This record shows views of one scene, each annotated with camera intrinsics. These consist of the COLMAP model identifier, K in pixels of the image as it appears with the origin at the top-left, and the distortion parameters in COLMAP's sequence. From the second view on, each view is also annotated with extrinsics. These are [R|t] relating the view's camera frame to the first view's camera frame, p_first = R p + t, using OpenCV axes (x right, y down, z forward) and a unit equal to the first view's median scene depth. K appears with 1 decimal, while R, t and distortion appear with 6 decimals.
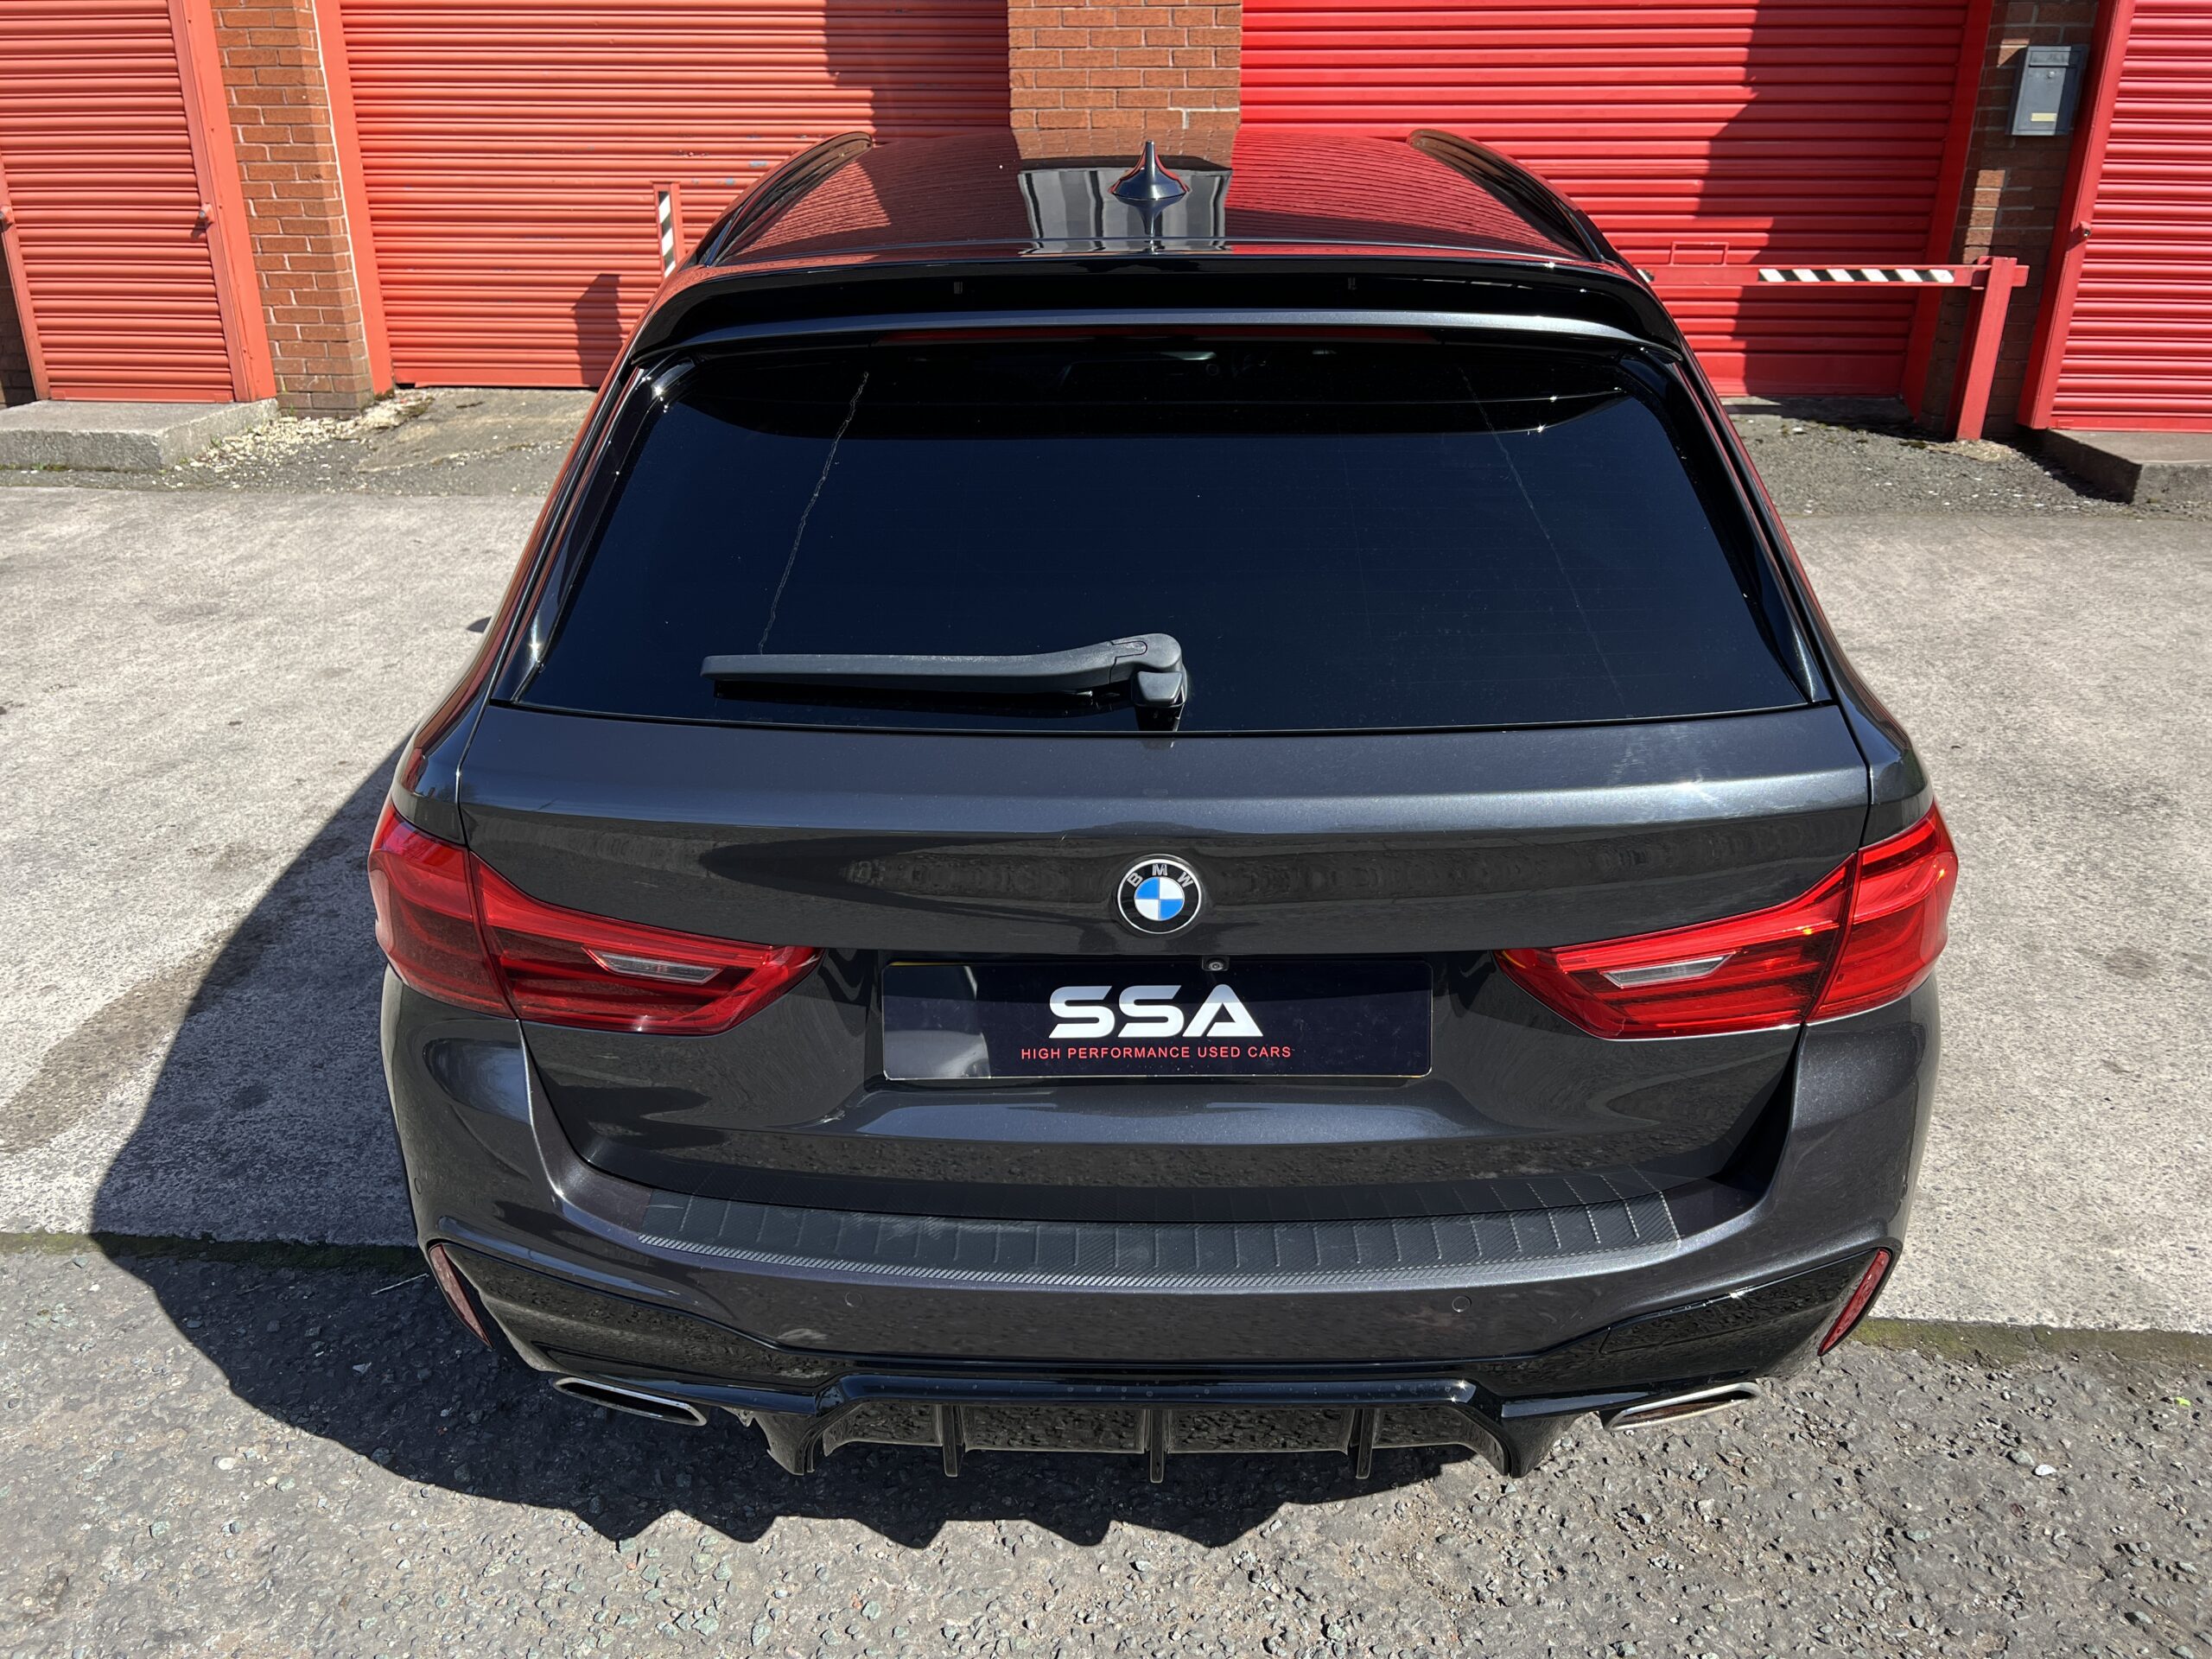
lens RADIAL K [[1670.8, 0, 1096.8], [0, 1670.8, 850.4], [0, 0, 1]] dist [0.041891, -0.050981]
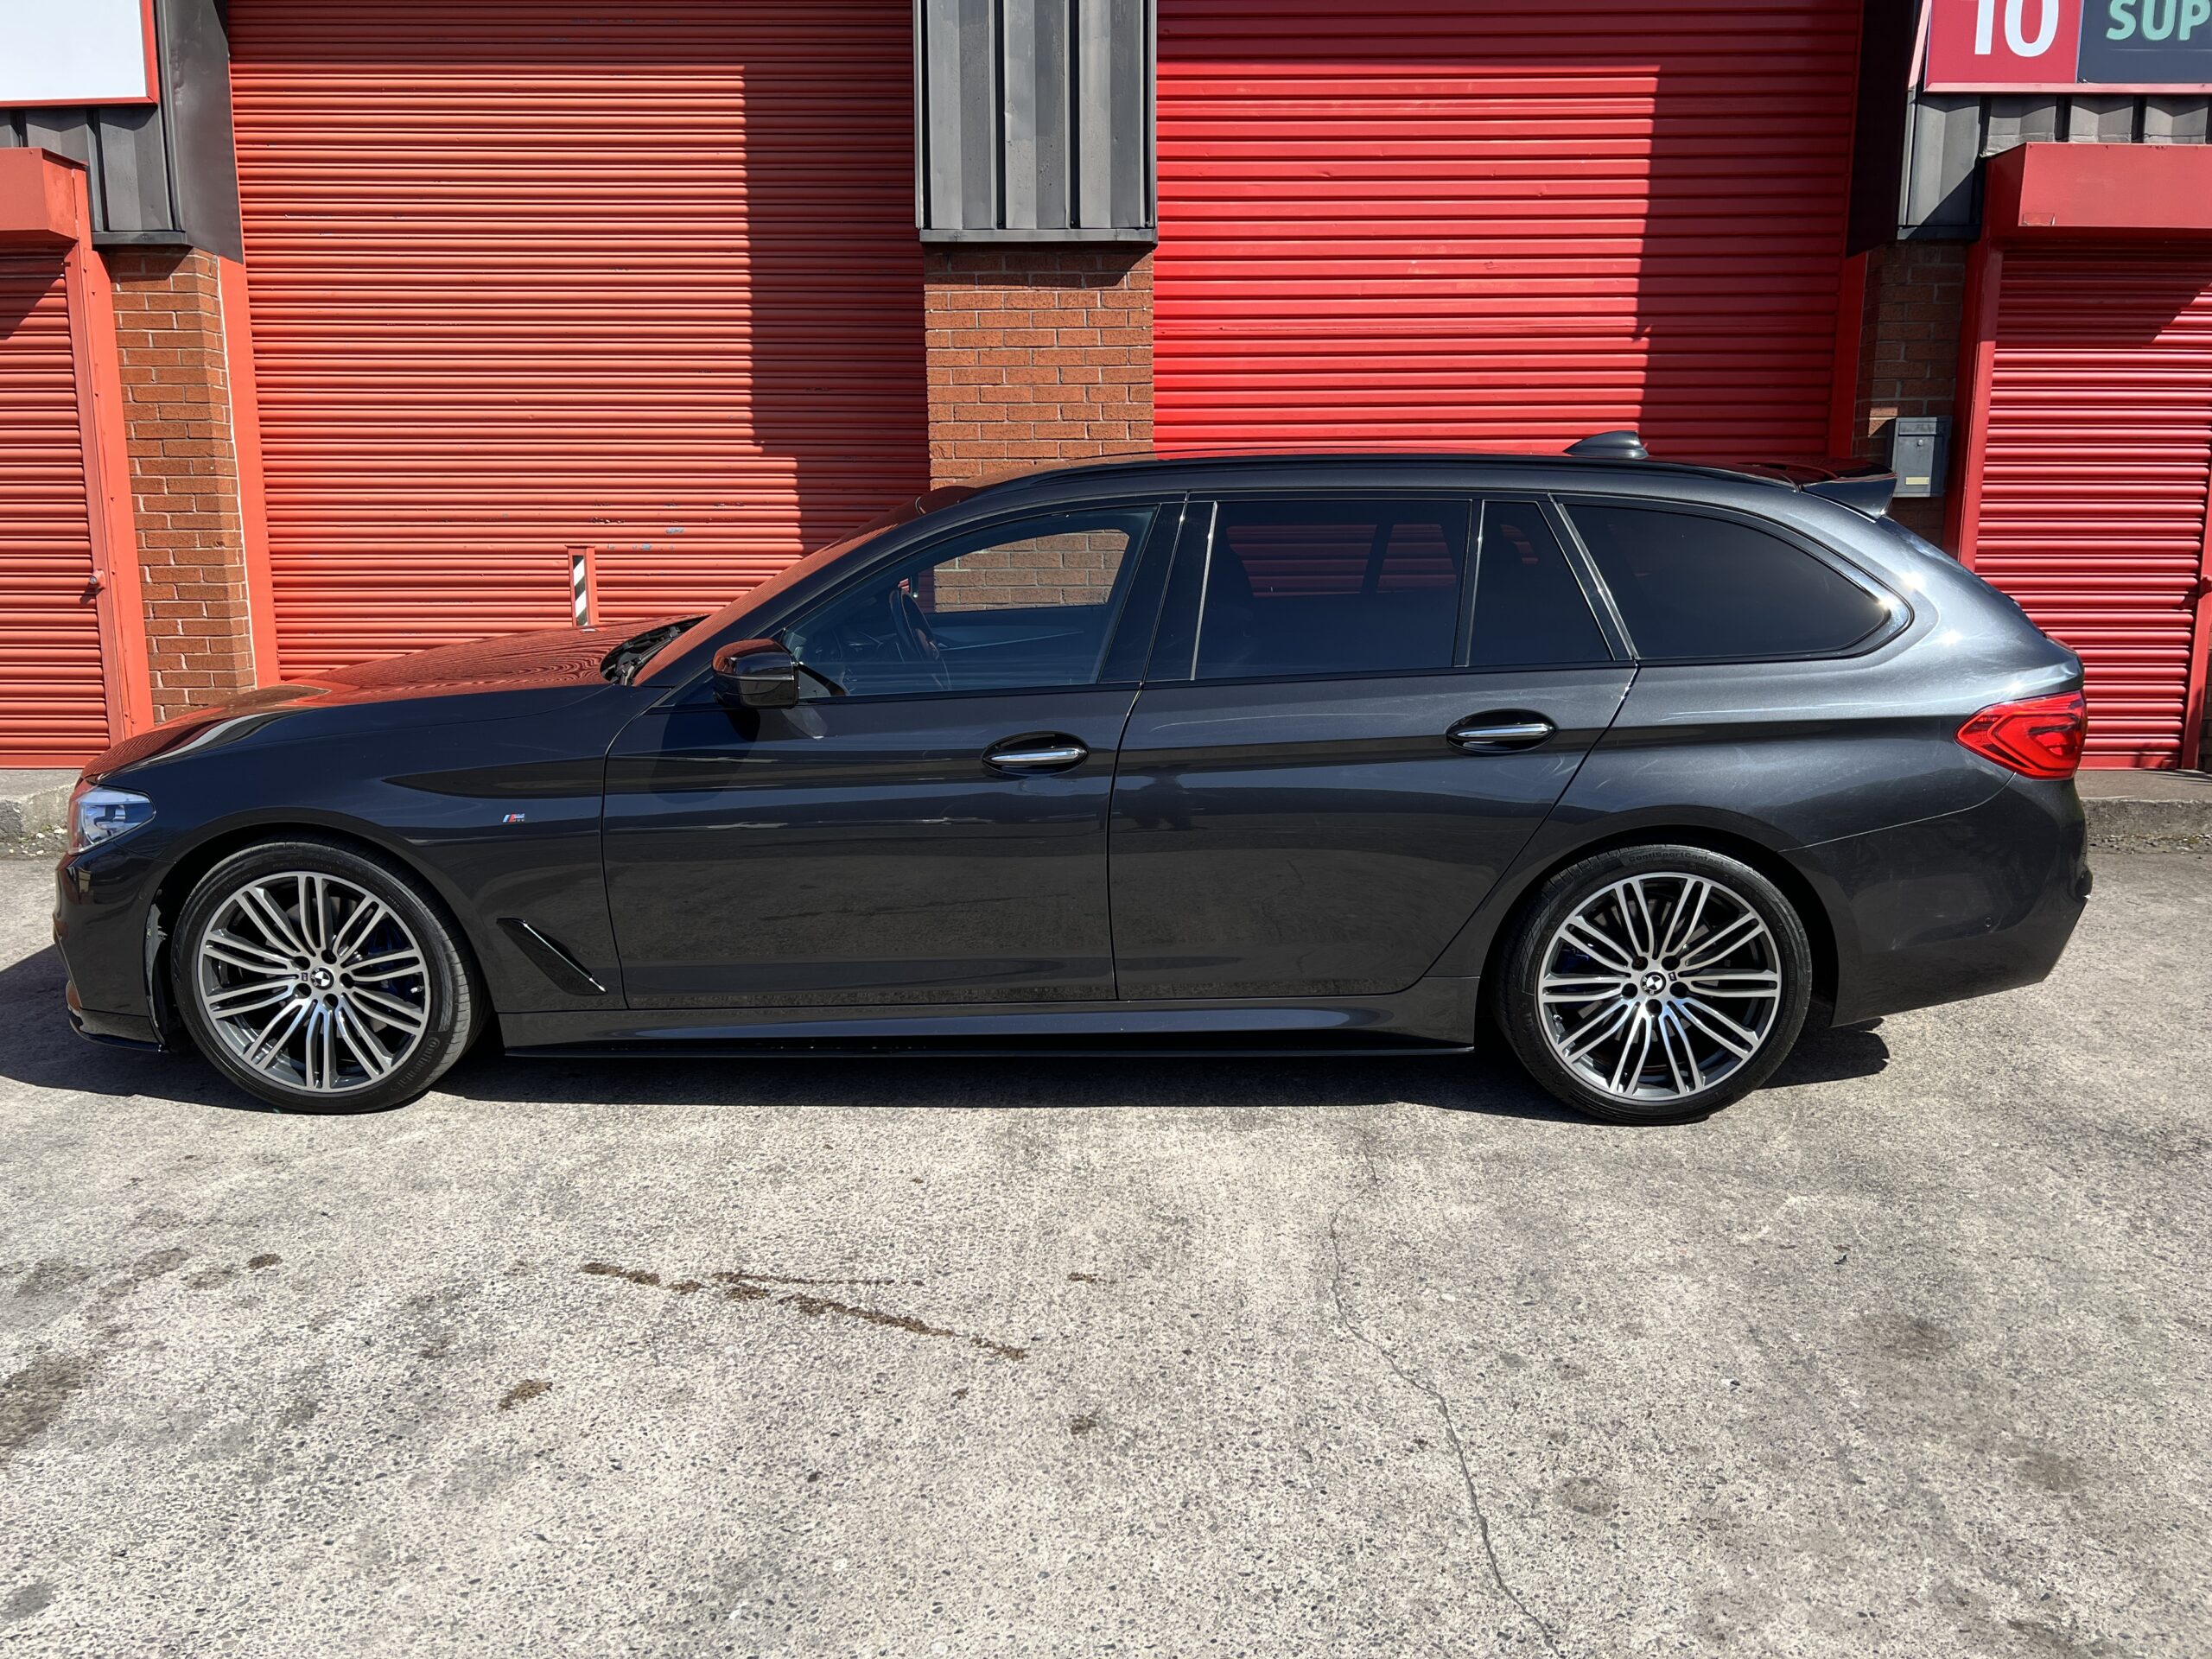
lens RADIAL K [[1670.8, 0, 1095.9], [0, 1670.8, 842.1], [0, 0, 1]] dist [0.041891, -0.050981]
pose [[0.997771, -0.016256, 0.064716, -0.035721], [0.029614, 0.976999, -0.211176, -0.014131], [-0.059795, 0.212622, 0.975303, 0.092131]]
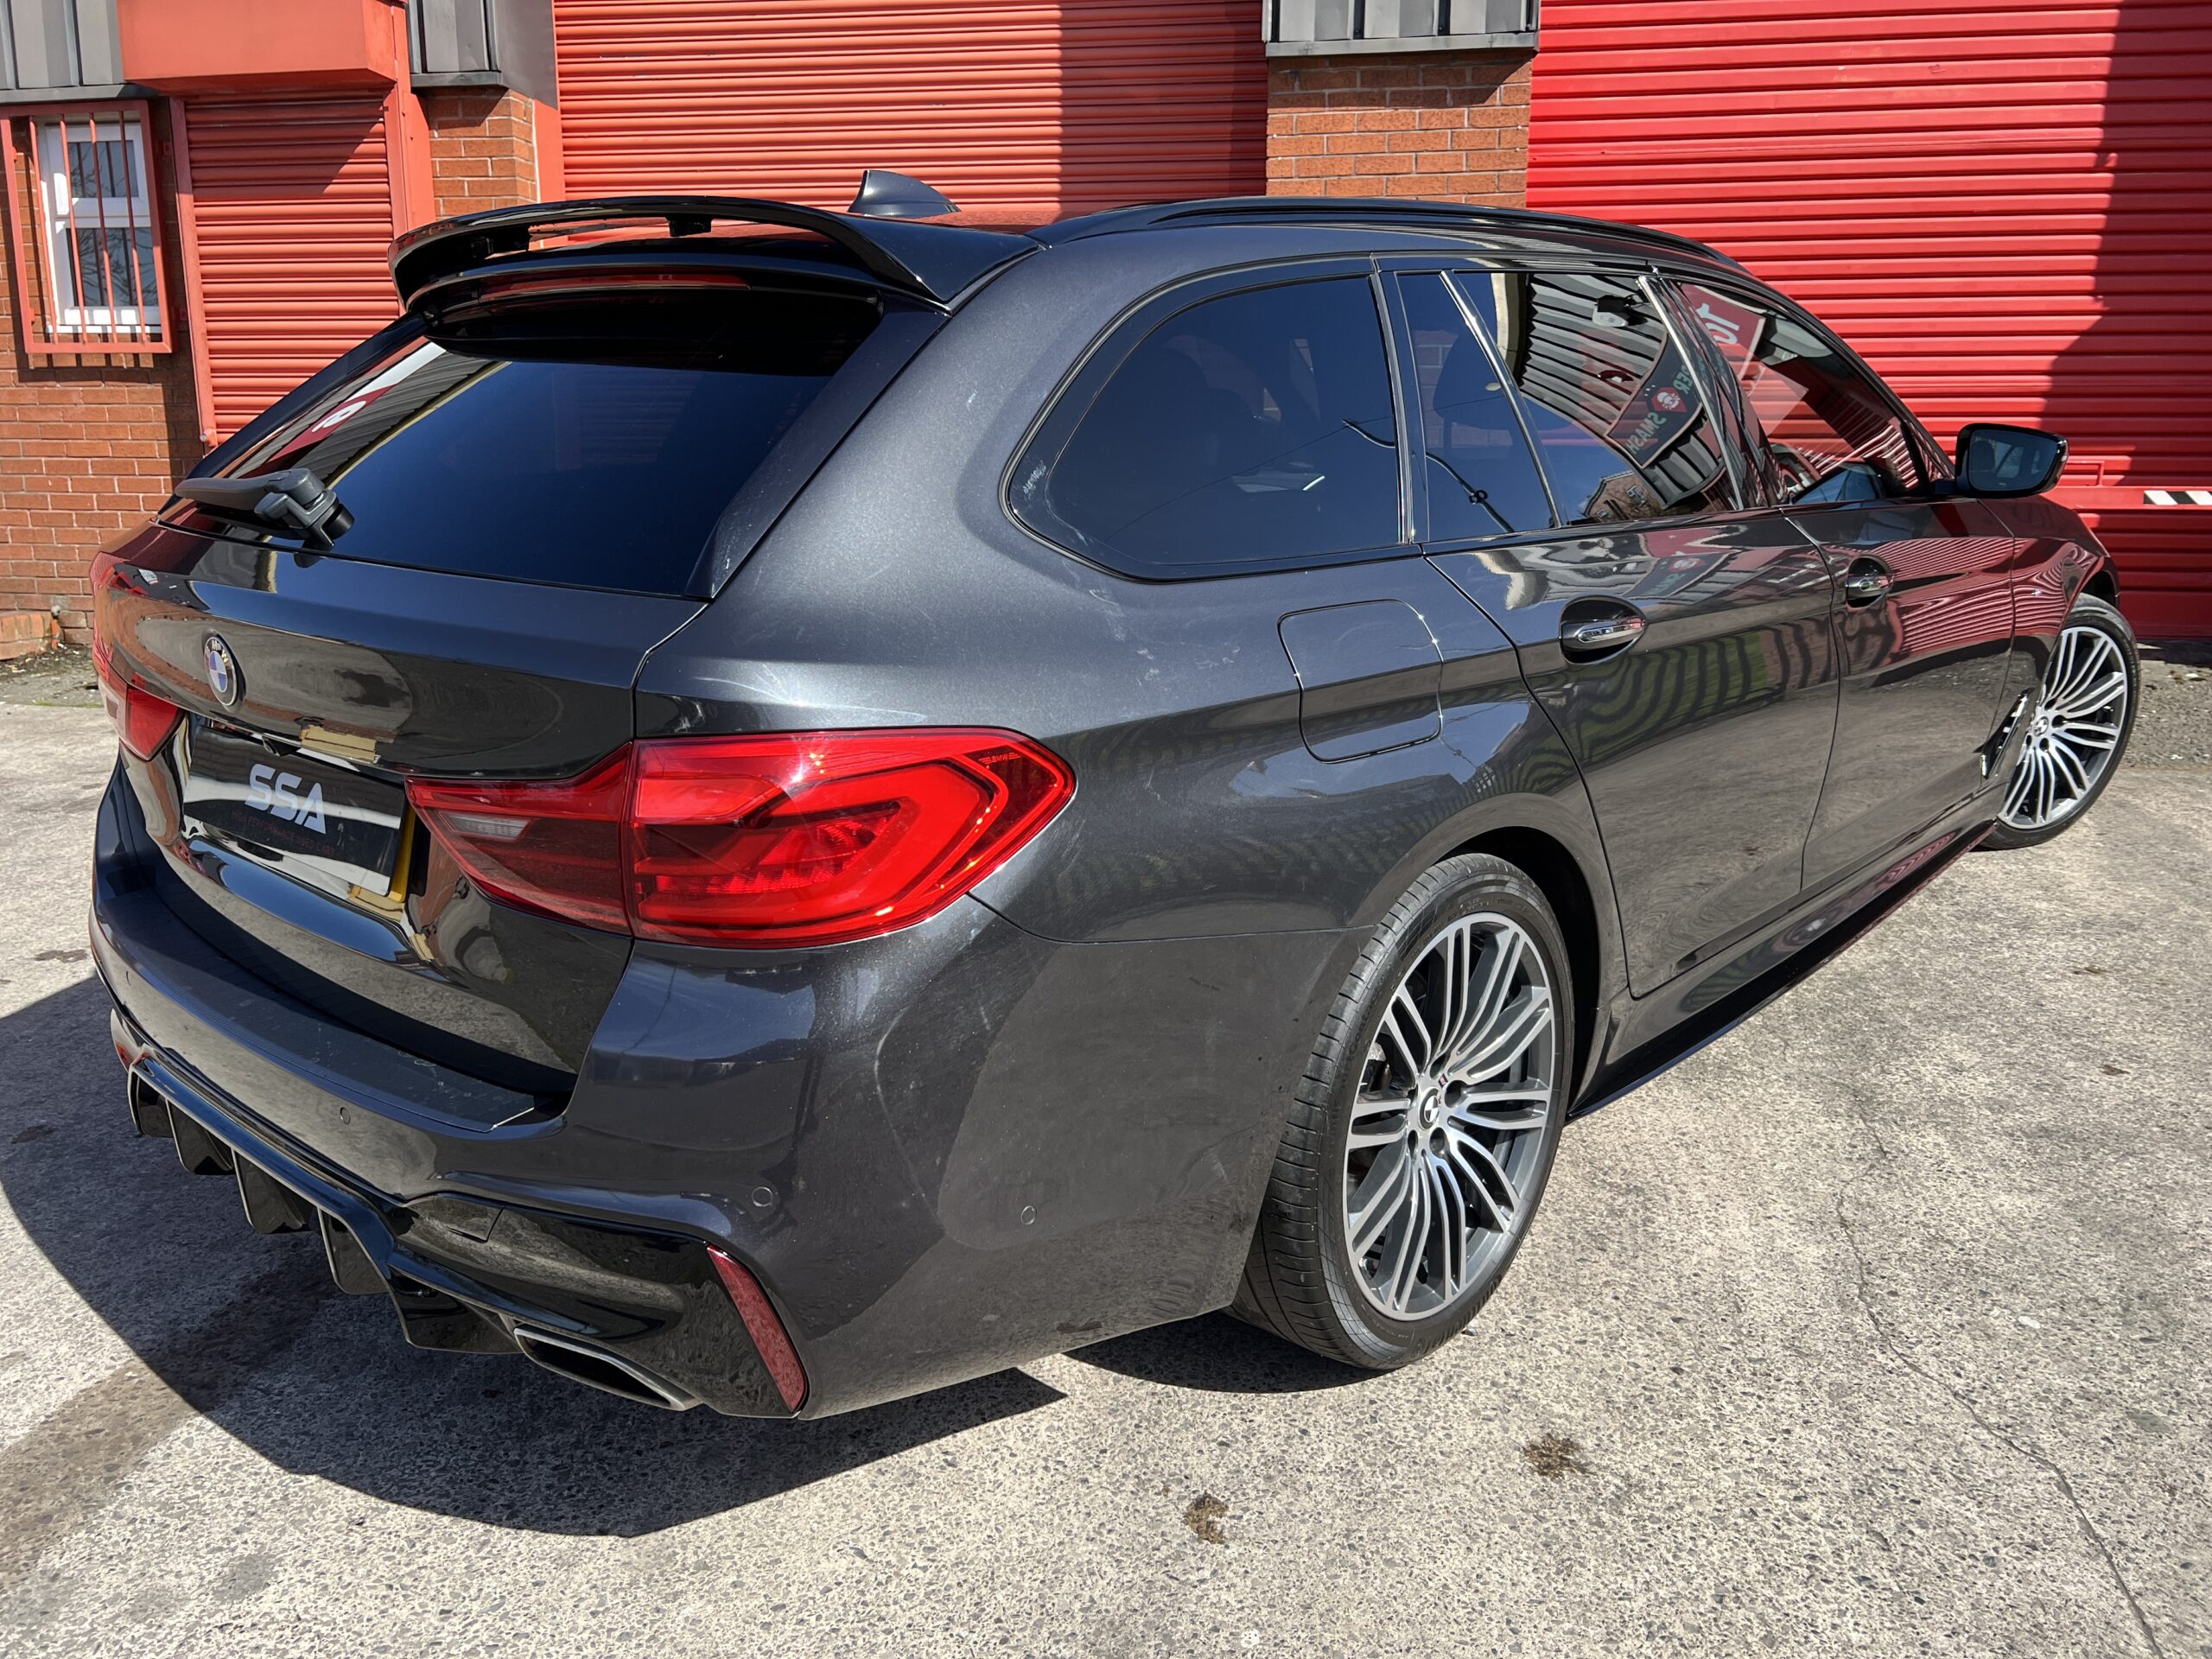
lens RADIAL K [[1670.8, 0, 1100.1], [0, 1670.8, 814.2], [0, 0, 1]] dist [0.041891, -0.050981]
pose [[0.995756, 0.019088, -0.090035, -0.094330], [-0.034803, 0.983711, -0.176357, -0.025802], [0.085202, 0.178742, 0.980200, 0.255764]]
